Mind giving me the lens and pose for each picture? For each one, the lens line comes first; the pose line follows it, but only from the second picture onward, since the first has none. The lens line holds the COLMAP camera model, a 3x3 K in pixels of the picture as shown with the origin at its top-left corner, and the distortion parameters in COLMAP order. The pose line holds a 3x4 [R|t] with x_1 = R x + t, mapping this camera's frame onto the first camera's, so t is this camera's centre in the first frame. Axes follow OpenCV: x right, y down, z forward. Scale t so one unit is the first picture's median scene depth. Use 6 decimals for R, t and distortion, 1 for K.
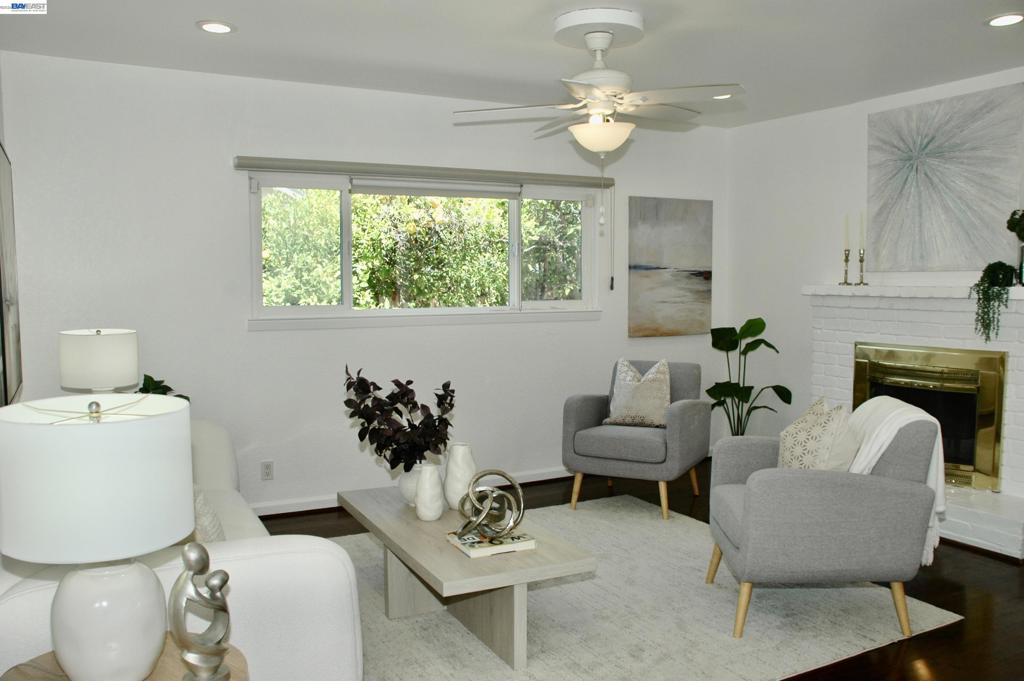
lens RADIAL K [[851.1, 0, 512.0], [0, 851.1, 340.5], [0, 0, 1]] dist [-0.147134, 0.133161]
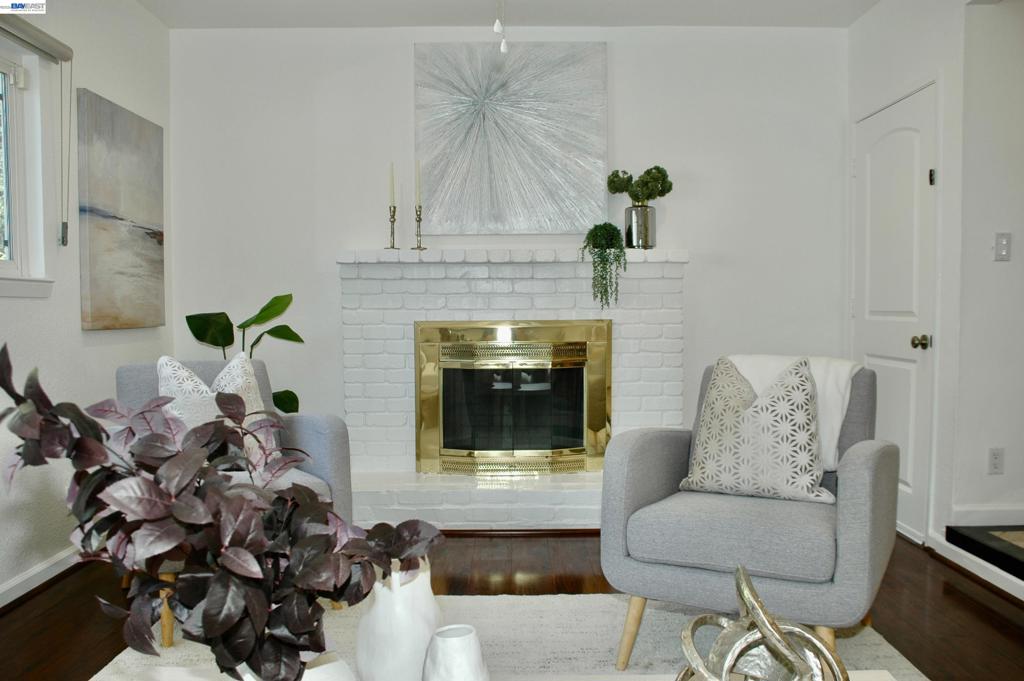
lens RADIAL K [[851.1, 0, 512.0], [0, 851.1, 340.5], [0, 0, 1]] dist [-0.147134, 0.133161]
pose [[0.464051, -0.031321, 0.885255, -0.286892], [0.065706, 0.997839, 0.000862, 0.027415], [-0.883368, 0.057766, 0.465106, 0.594313]]
